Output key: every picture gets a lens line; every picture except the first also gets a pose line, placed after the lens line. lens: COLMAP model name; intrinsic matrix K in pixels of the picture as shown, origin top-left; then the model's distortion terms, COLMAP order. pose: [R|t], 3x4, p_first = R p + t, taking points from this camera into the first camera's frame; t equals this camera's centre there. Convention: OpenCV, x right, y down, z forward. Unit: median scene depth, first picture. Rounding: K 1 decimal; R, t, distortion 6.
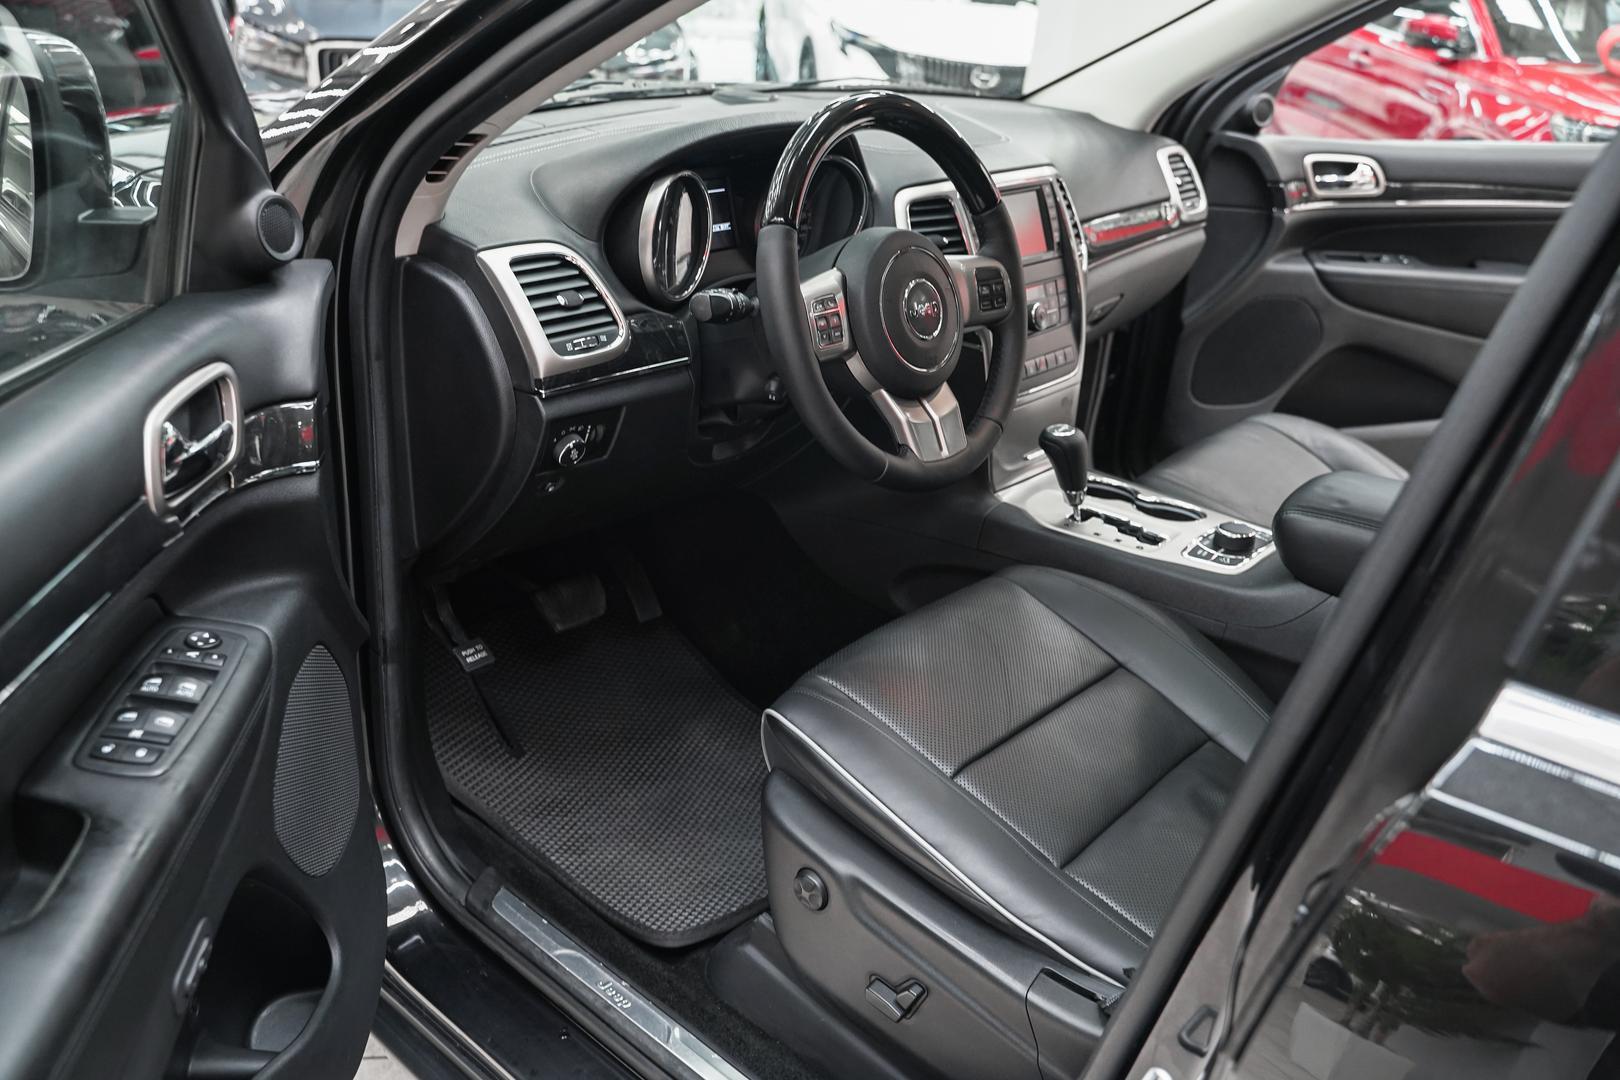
lens RADIAL K [[1303.4, 0, 813.9], [0, 1303.4, 555.5], [0, 0, 1]] dist [-0.027254, 0.033821]
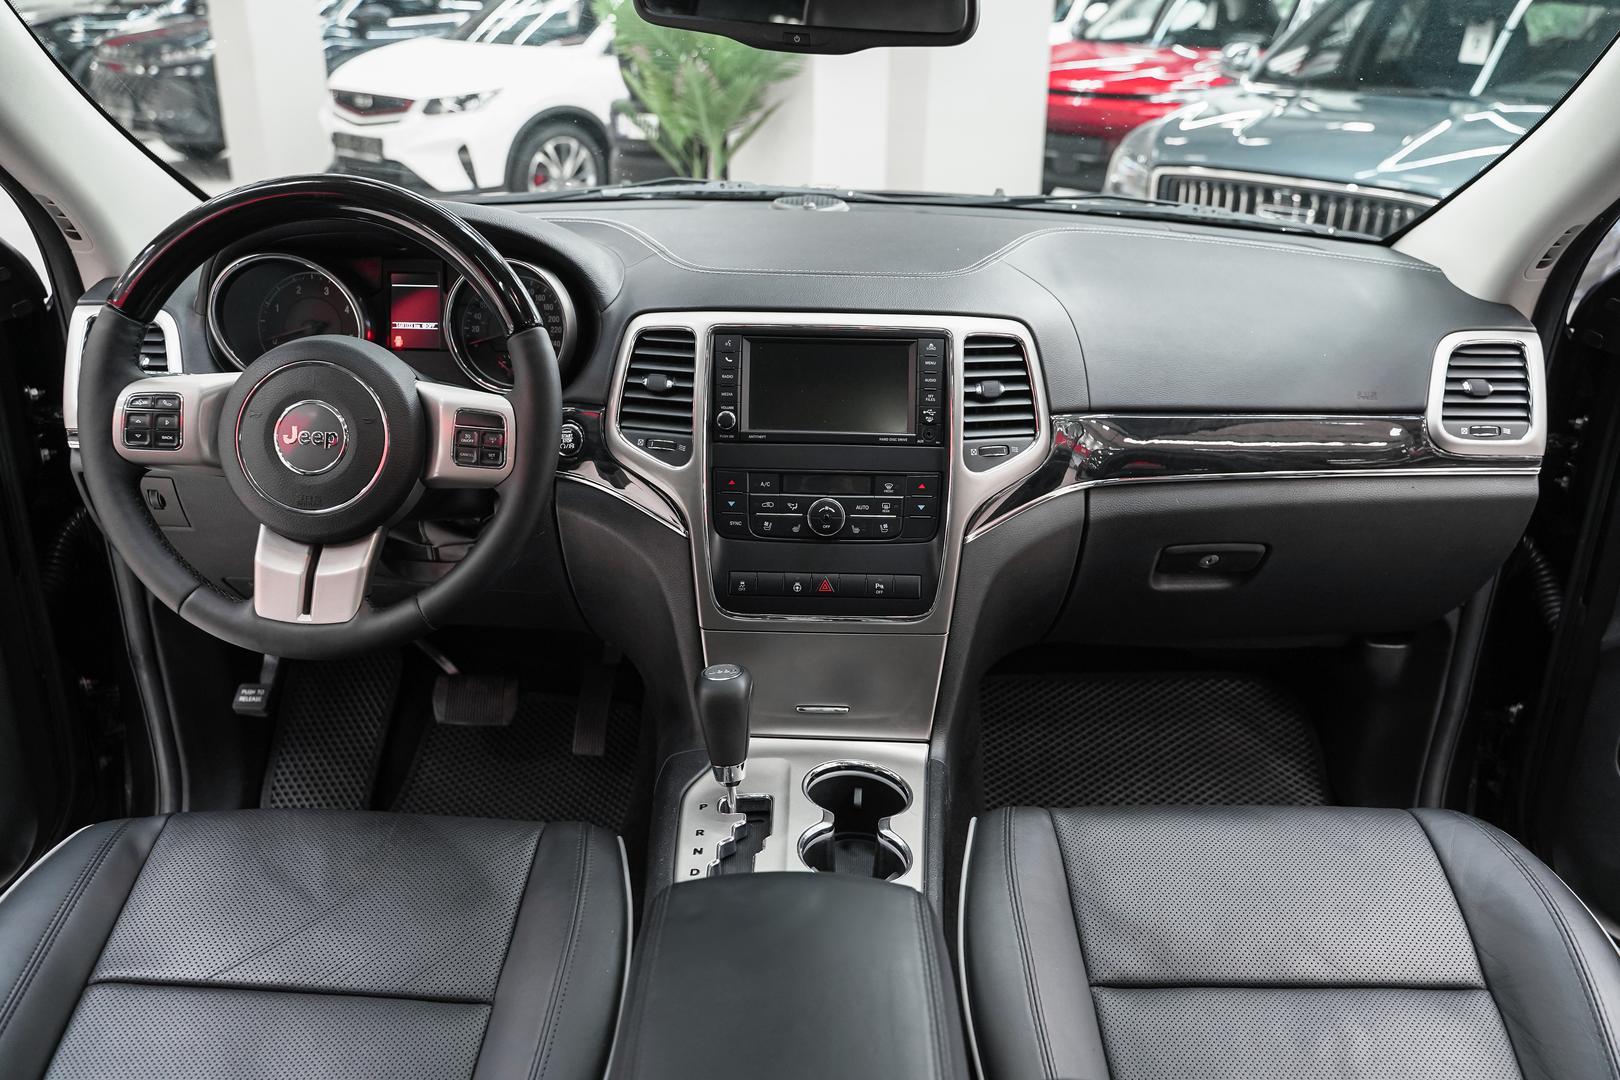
lens RADIAL K [[1303.4, 0, 806.1], [0, 1303.4, 537.0], [0, 0, 1]] dist [-0.027254, 0.033821]
pose [[0.637204, 0.228632, -0.736002, 0.660335], [-0.309094, 0.950628, 0.027701, -0.184186], [0.705997, 0.209842, 0.676412, 0.509746]]
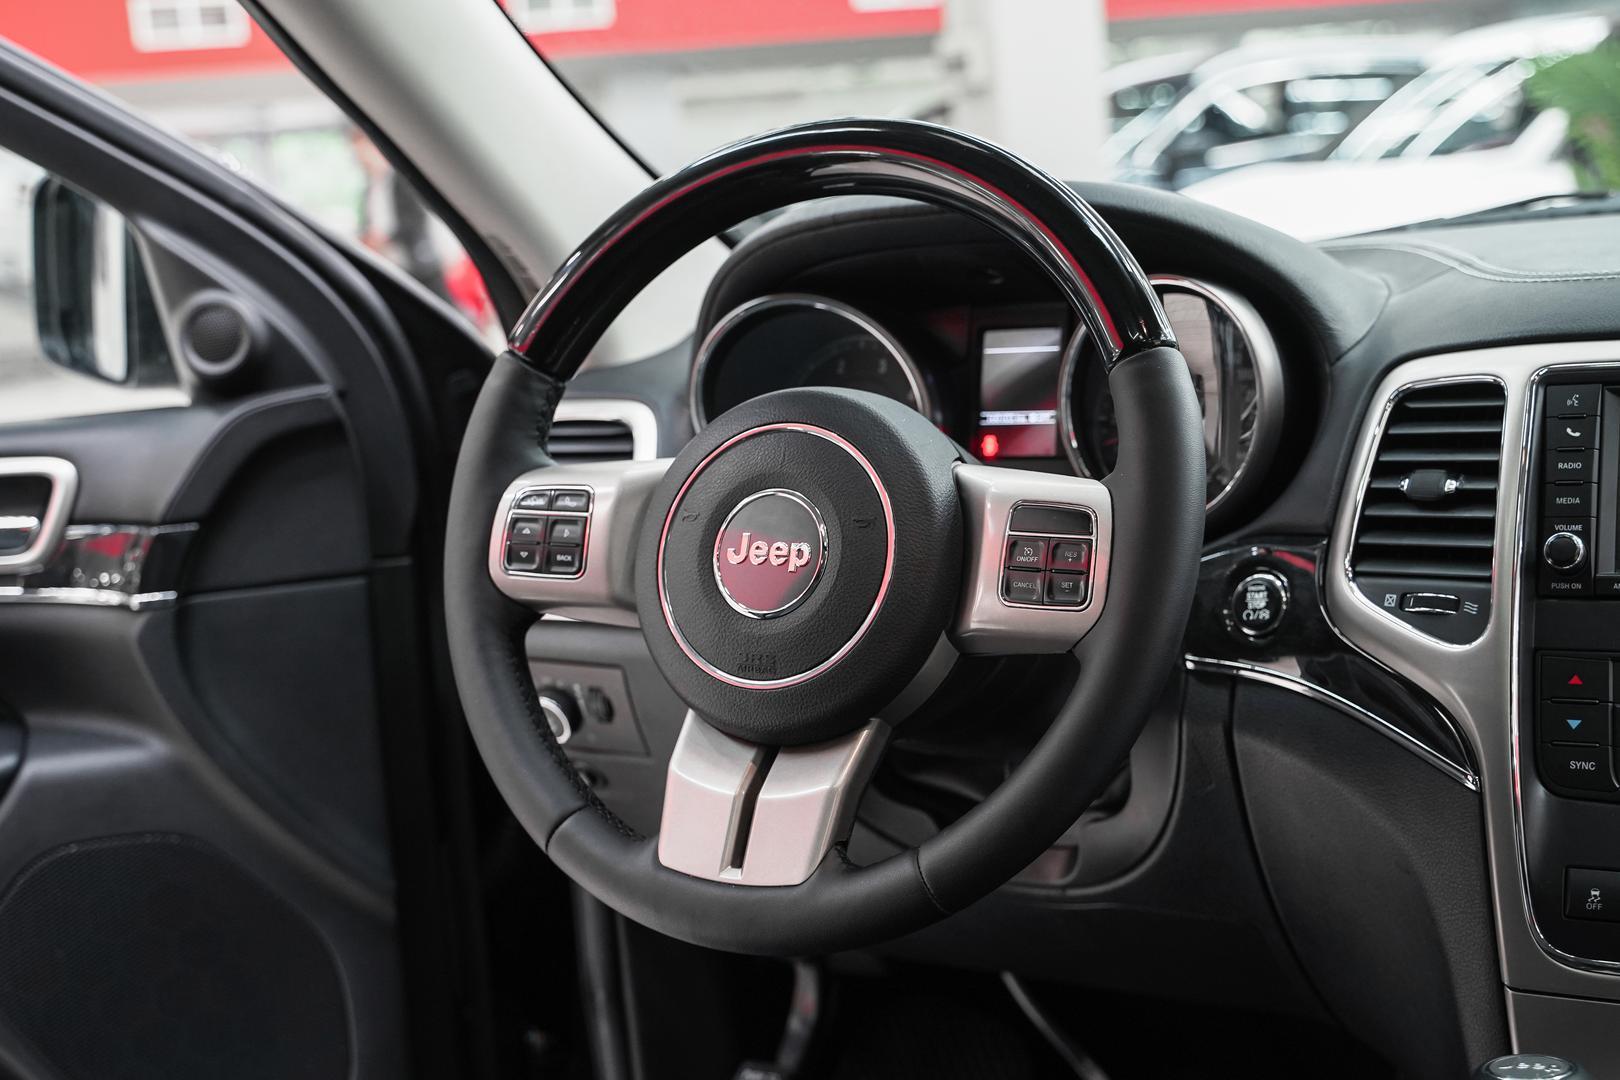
lens RADIAL K [[2110.9, 0, 836.7], [0, 2110.9, 518.2], [0, 0, 1]] dist [0.016559, 0.000000]
pose [[0.210124, 0.057398, -0.975988, 0.606697], [-0.343139, 0.939100, -0.018647, -0.144911], [0.915480, 0.338818, 0.217023, 0.637091]]
